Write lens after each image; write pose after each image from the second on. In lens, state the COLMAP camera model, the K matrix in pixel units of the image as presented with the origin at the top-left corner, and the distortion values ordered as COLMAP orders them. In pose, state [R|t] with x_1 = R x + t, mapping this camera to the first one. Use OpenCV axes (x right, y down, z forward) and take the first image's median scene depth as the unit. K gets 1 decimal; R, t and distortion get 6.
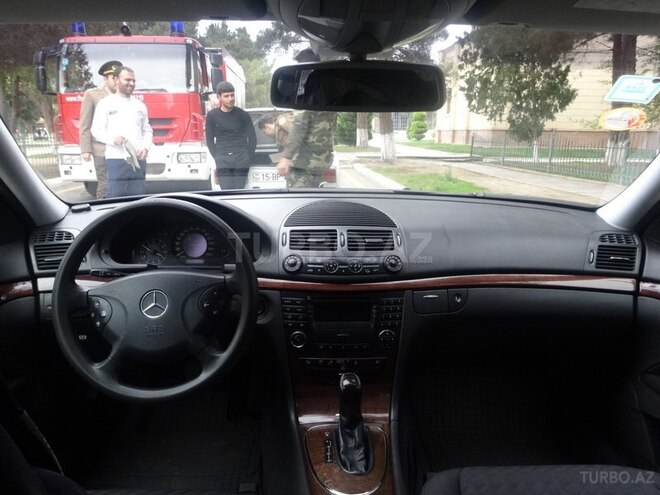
lens RADIAL K [[477.2, 0, 327.6], [0, 477.2, 229.7], [0, 0, 1]] dist [-0.004940, -0.002477]
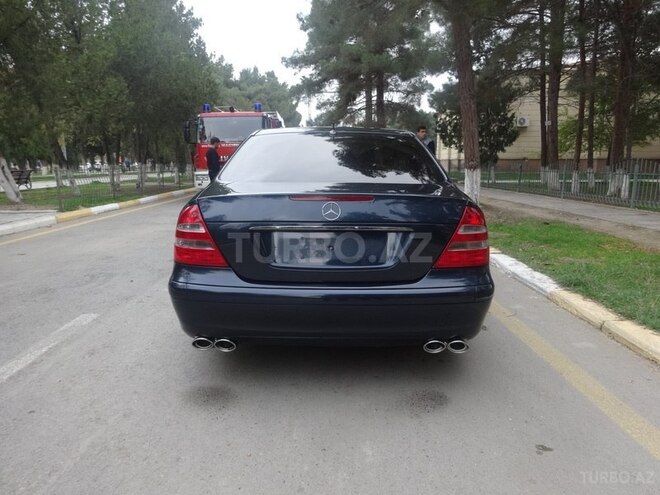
lens RADIAL K [[489.8, 0, 330.0], [0, 489.8, 247.5], [0, 0, 1]] dist [-0.006349, -0.006324]
pose [[0.999212, -0.002171, -0.039641, 0.022026], [0.001010, 0.999571, -0.029271, 0.094124], [0.039687, 0.029208, 0.998785, -0.459750]]
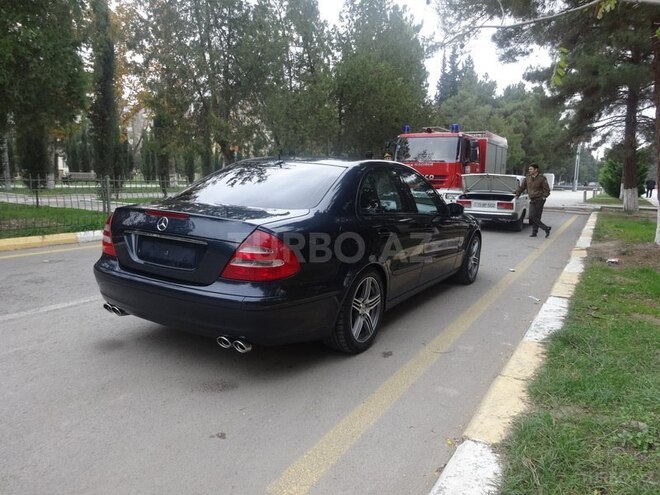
lens RADIAL K [[490.1, 0, 327.2], [0, 490.1, 245.8], [0, 0, 1]] dist [0.002332, -0.008546]
pose [[0.834179, 0.101046, -0.542158, 0.186398], [-0.137842, 0.990071, -0.027561, 0.083672], [0.533990, 0.097723, 0.839824, -0.443356]]
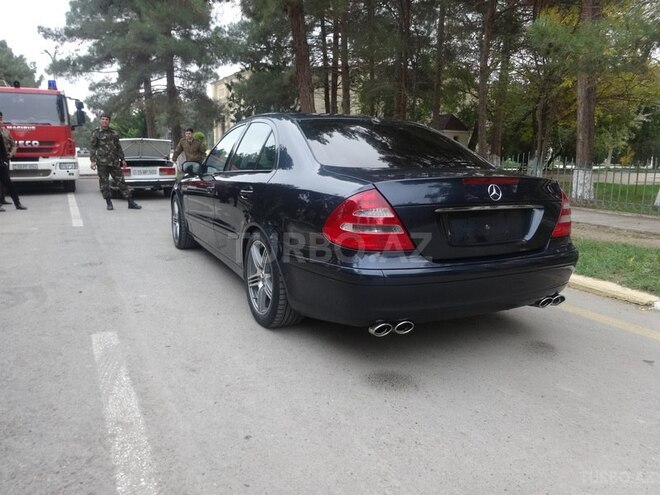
lens RADIAL K [[490.1, 0, 327.2], [0, 490.1, 245.8], [0, 0, 1]] dist [0.002332, -0.008546]
pose [[0.903503, -0.077019, 0.421605, -0.109518], [0.081768, 0.996628, 0.006837, 0.090936], [-0.420709, 0.028296, 0.906754, -0.438633]]
